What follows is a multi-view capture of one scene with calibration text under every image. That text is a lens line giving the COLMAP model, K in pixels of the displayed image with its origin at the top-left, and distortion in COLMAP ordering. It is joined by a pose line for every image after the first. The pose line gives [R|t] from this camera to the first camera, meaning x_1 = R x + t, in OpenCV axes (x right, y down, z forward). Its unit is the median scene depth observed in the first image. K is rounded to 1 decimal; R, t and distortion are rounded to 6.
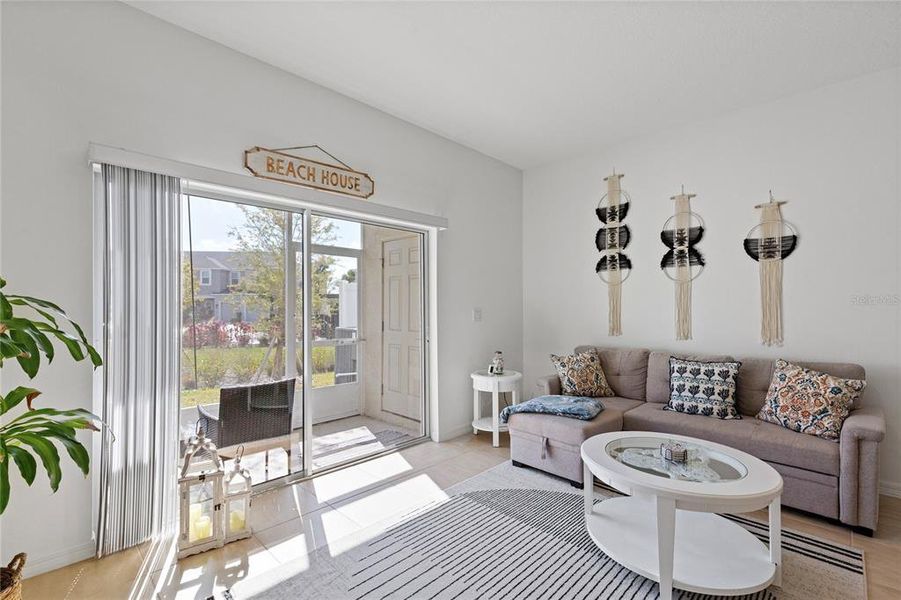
lens RADIAL K [[408.3, 0, 447.5], [0, 408.3, 305.1], [0, 0, 1]] dist [0.007901, -0.000810]
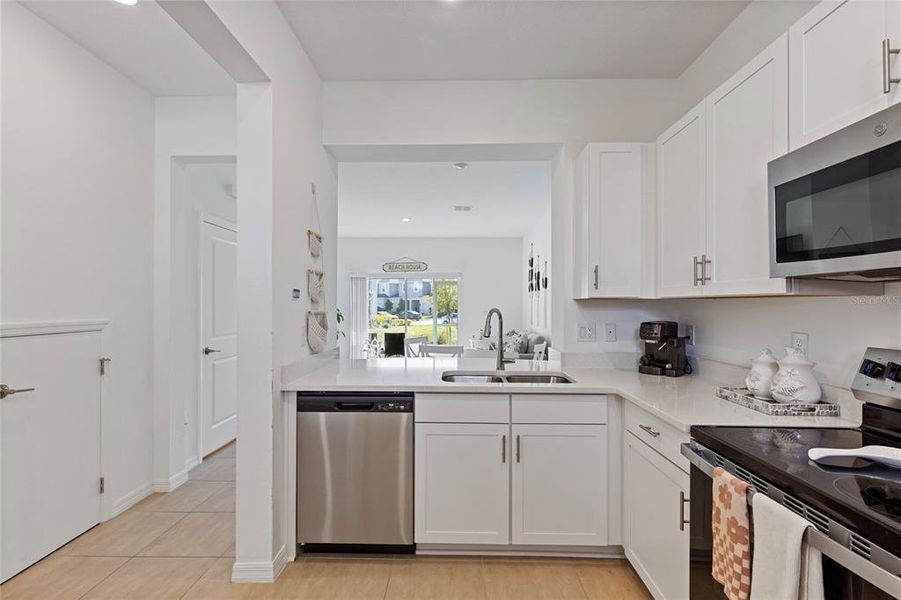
lens RADIAL K [[408.3, 0, 445.0], [0, 408.3, 301.5], [0, 0, 1]] dist [0.007901, -0.000810]
pose [[0.683657, -0.006990, -0.729770, 2.088443], [0.001821, 0.999967, -0.007871, -0.030292], [0.729802, 0.004052, 0.683647, -0.873797]]
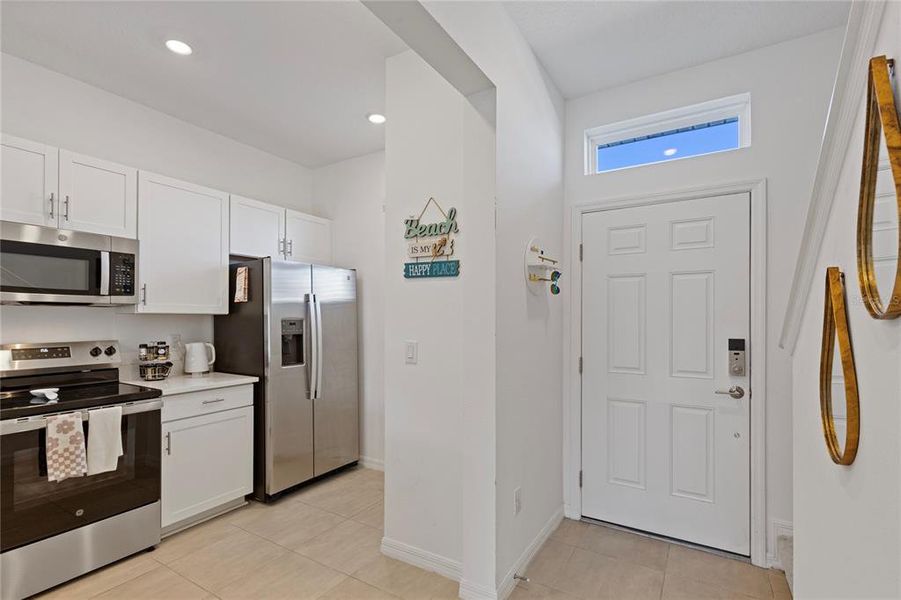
lens RADIAL K [[422.2, 0, 444.7], [0, 422.2, 316.6], [0, 0, 1]] dist [-0.001657, 0.000466]
pose [[-0.221846, 0.000160, 0.975082, 1.183927], [-0.002833, 0.999996, -0.000809, -0.034459], [-0.975078, -0.002942, -0.221845, -0.877948]]
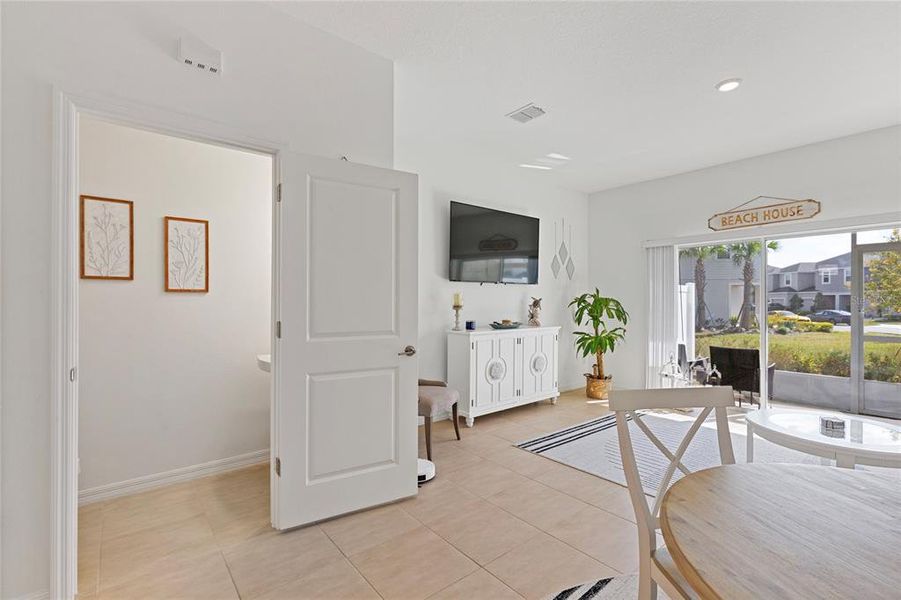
lens RADIAL K [[408.3, 0, 448.3], [0, 408.3, 301.6], [0, 0, 1]] dist [0.007901, -0.000810]
pose [[-0.097035, -0.002732, -0.995277, 1.269901], [0.000786, 0.999996, -0.002822, 0.003778], [0.995281, -0.001056, -0.097032, -0.006300]]
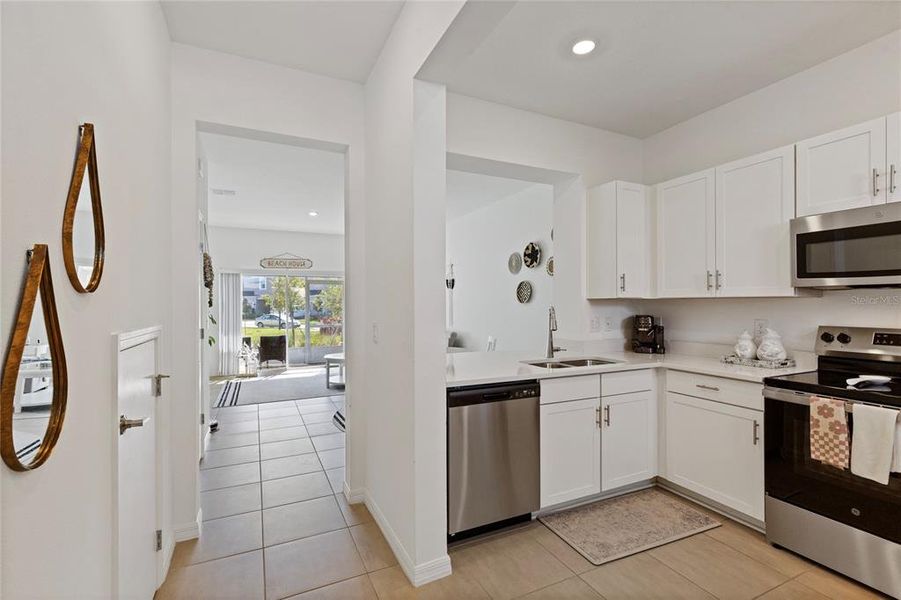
lens RADIAL K [[408.3, 0, 445.1], [0, 408.3, 301.6], [0, 0, 1]] dist [0.007901, -0.000810]
pose [[0.939689, -0.007165, -0.341955, 1.639273], [0.006022, 0.999972, -0.004403, -0.031821], [0.341977, 0.002078, 0.939706, -1.264094]]
